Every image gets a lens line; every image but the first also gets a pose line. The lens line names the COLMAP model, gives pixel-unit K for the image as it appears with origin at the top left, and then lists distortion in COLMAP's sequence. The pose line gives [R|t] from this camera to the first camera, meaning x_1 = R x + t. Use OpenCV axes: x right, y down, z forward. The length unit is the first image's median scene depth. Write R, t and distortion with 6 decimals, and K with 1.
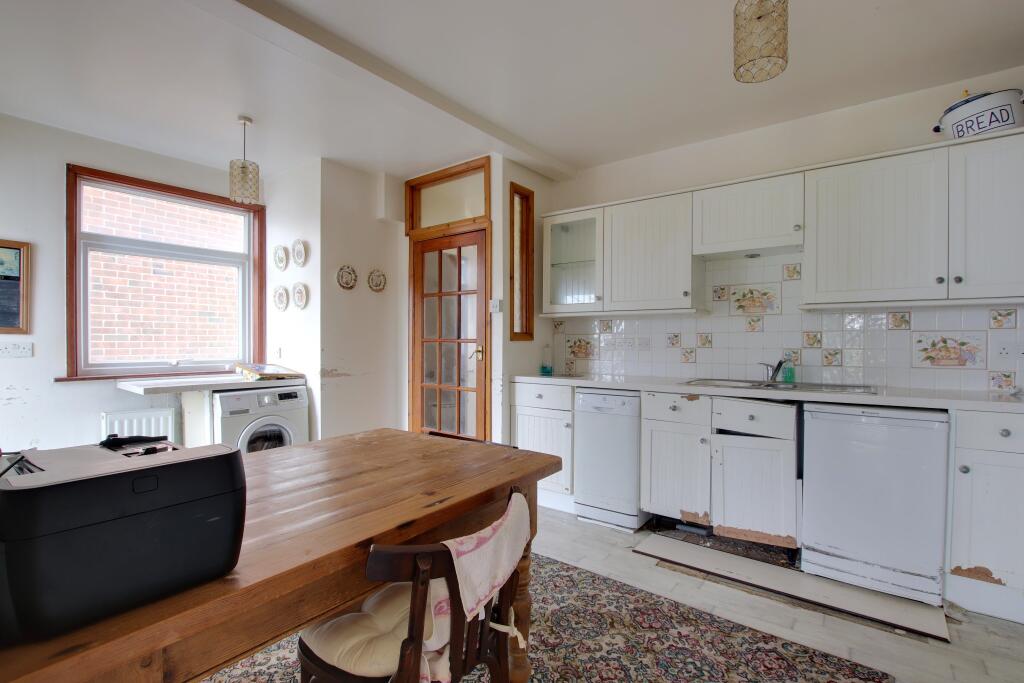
lens RADIAL K [[475.2, 0, 513.1], [0, 475.2, 345.9], [0, 0, 1]] dist [-0.034703, 0.000016]
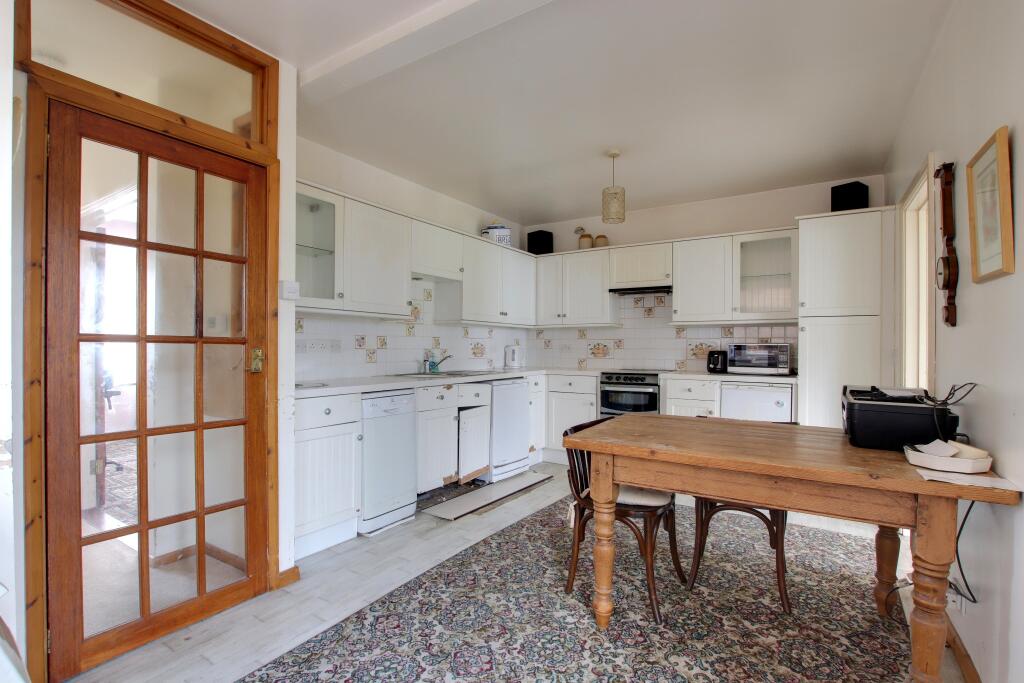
lens RADIAL K [[475.2, 0, 513.1], [0, 475.2, 345.9], [0, 0, 1]] dist [-0.034703, 0.000016]
pose [[-0.076798, -0.001492, 0.997046, -0.930815], [0.005545, 0.999983, 0.001924, -0.004560], [-0.997031, 0.005676, -0.076789, 0.926251]]
